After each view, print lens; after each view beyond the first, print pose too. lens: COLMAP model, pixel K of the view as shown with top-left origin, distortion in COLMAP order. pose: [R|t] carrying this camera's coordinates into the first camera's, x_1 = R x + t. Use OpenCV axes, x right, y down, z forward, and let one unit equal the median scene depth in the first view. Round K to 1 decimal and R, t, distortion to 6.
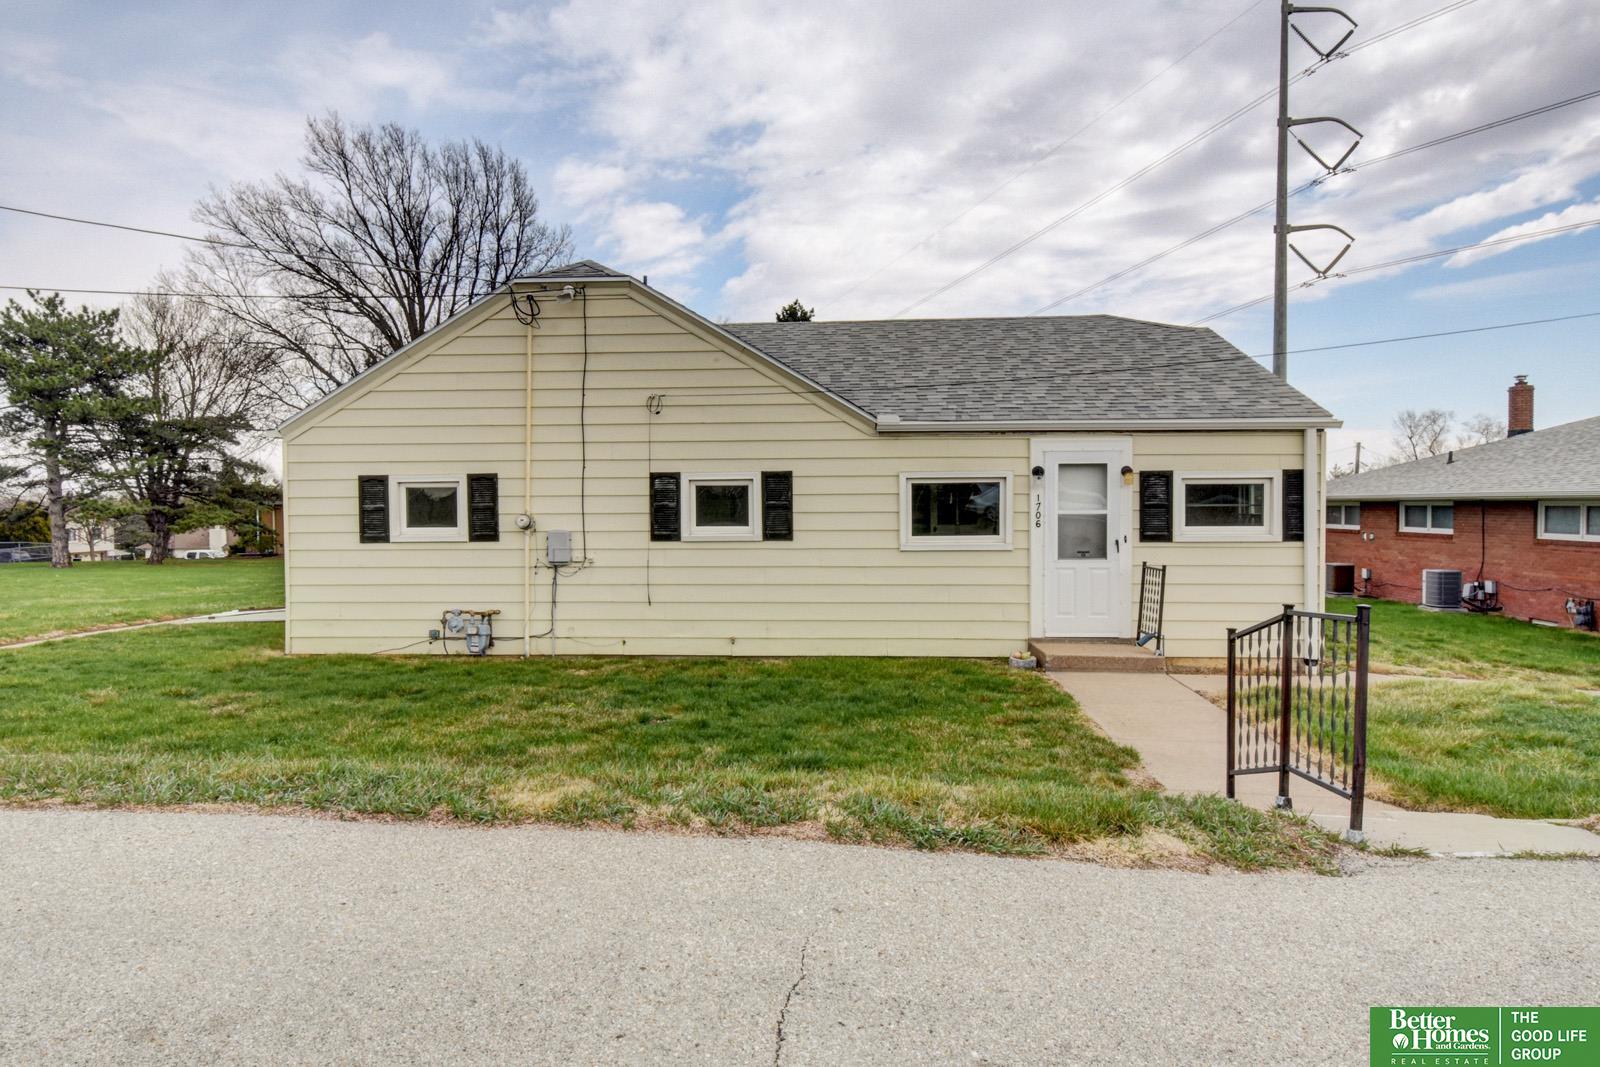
lens RADIAL K [[956.4, 0, 800.0], [0, 956.4, 533.5], [0, 0, 1]] dist [0.050323, -0.058821]
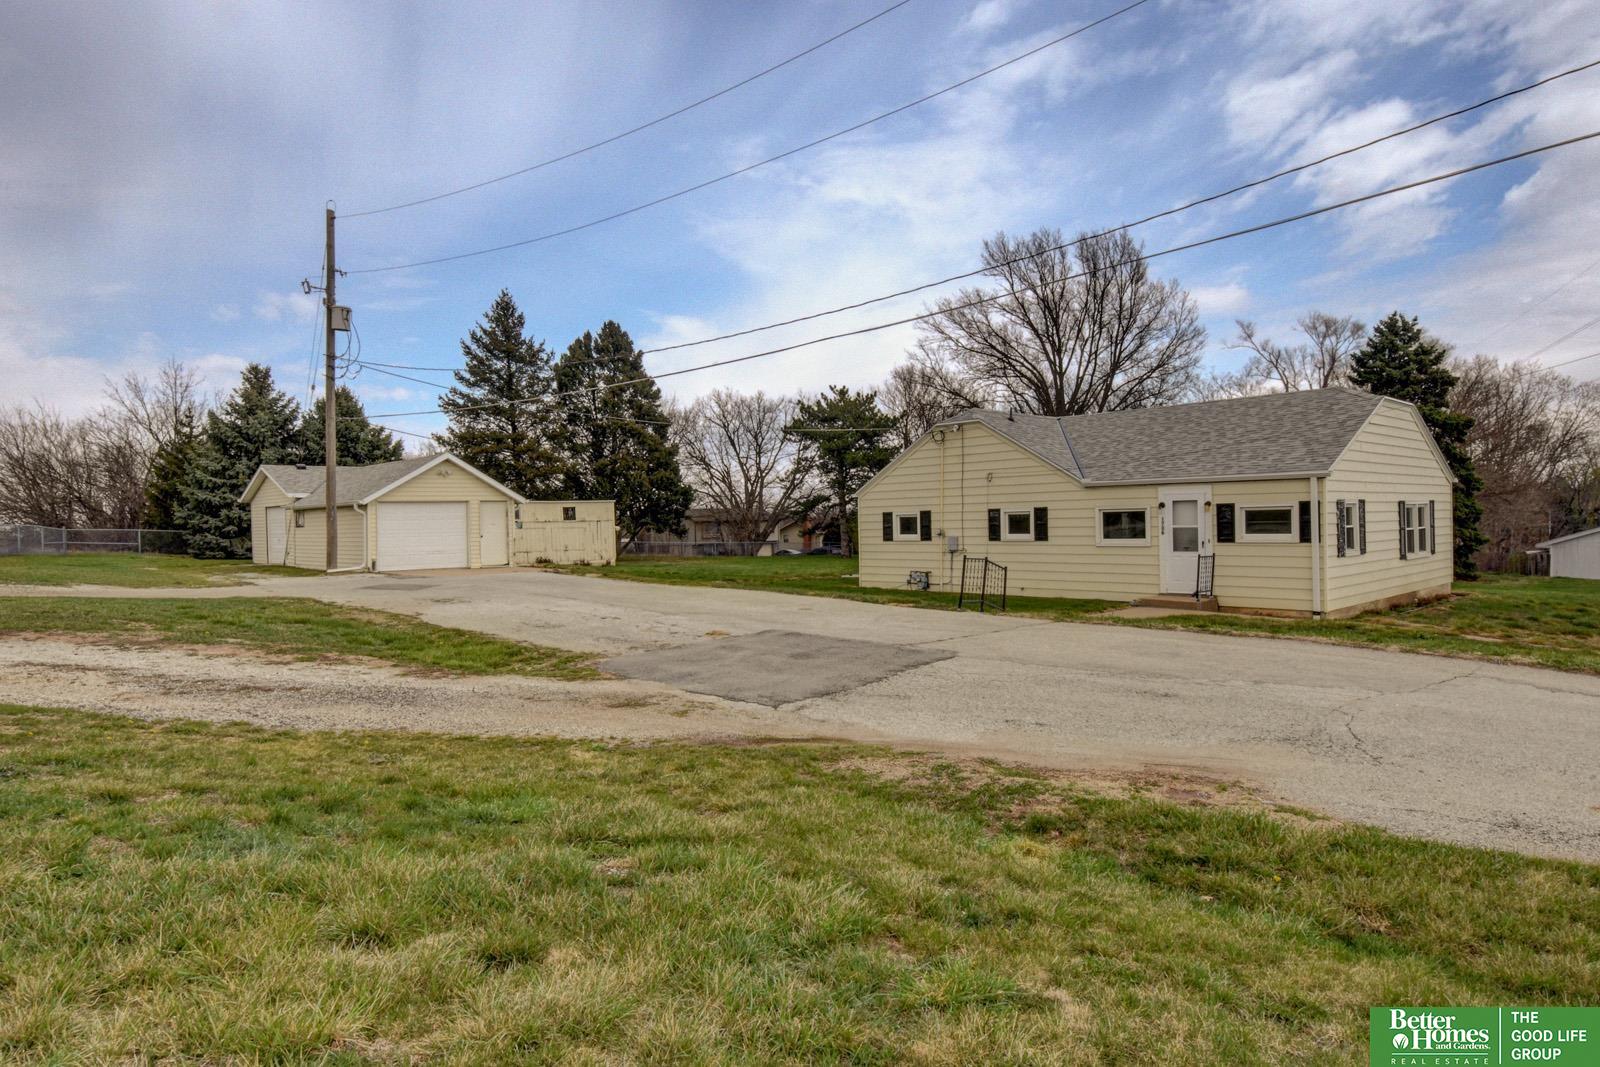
lens RADIAL K [[956.4, 0, 800.0], [0, 956.4, 533.5], [0, 0, 1]] dist [0.050323, -0.058821]
pose [[0.735629, -0.001822, -0.677383, 0.984887], [0.000352, 0.999997, -0.002308, -0.004086], [0.677385, 0.001460, 0.735627, -0.860359]]
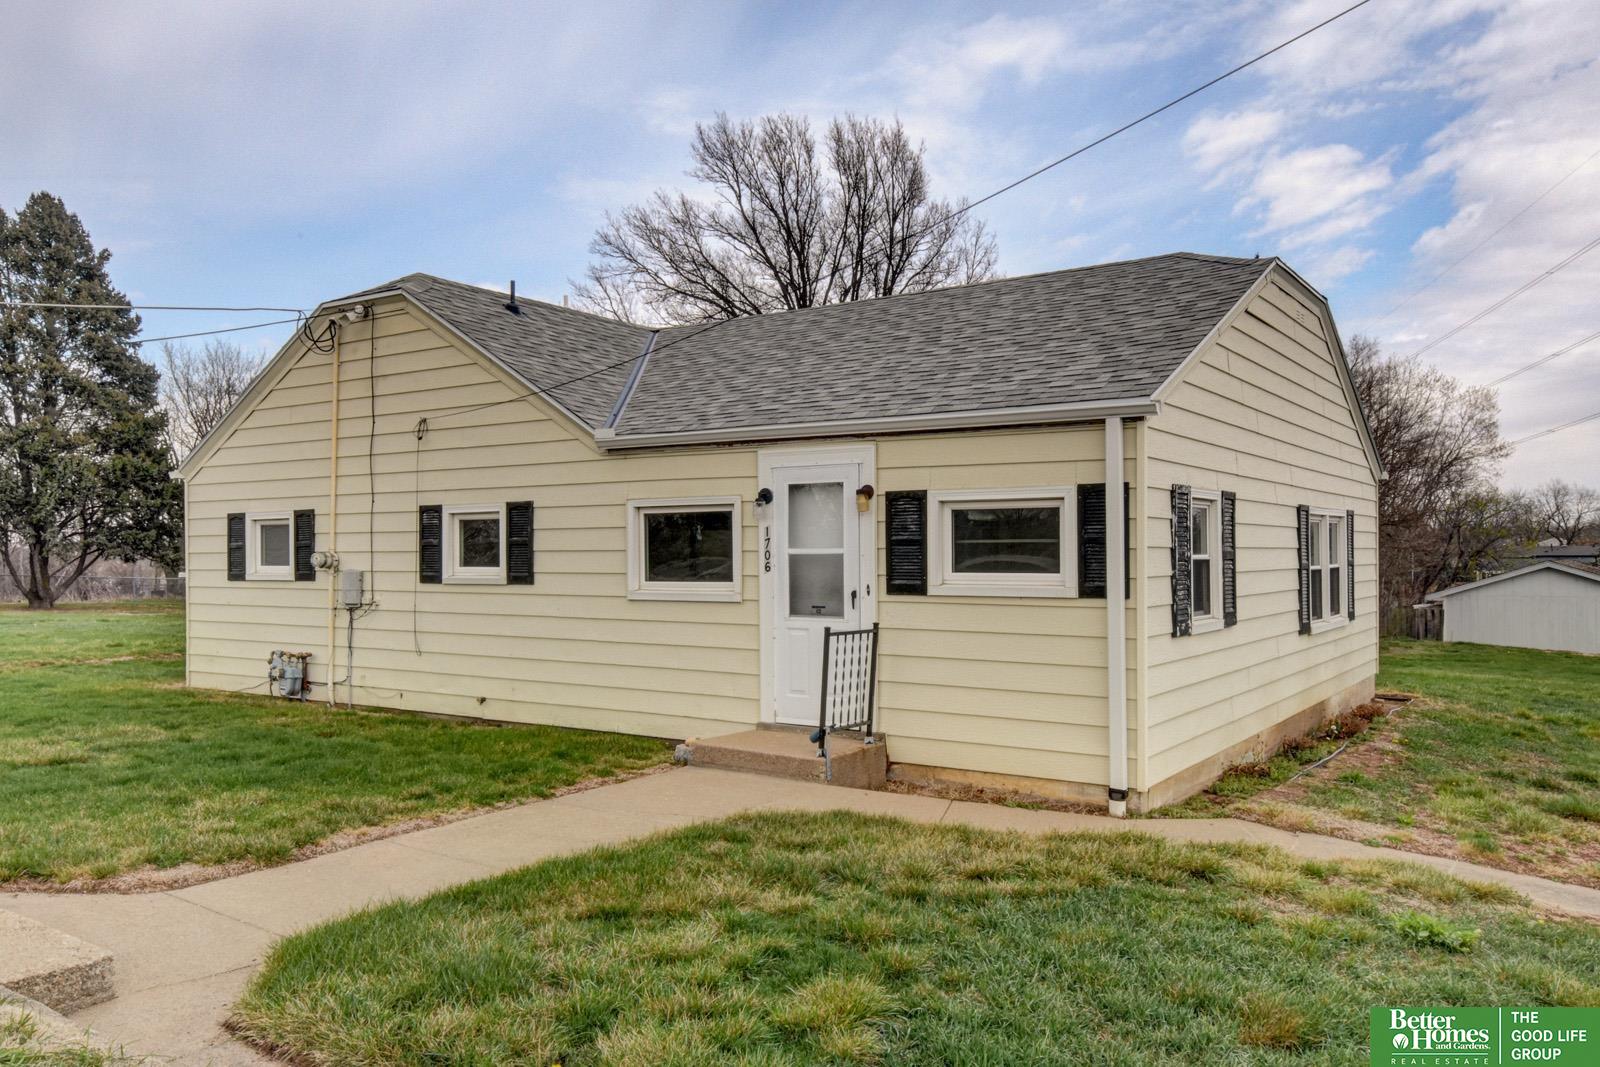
lens RADIAL K [[1187.7, 0, 831.0], [0, 1187.7, 564.8], [0, 0, 1]] dist [0.022072, -0.005301]
pose [[0.867617, 0.006792, -0.497187, 0.725334], [-0.013123, 0.999871, -0.009241, -0.003740], [0.497060, 0.014542, 0.867594, 0.232146]]
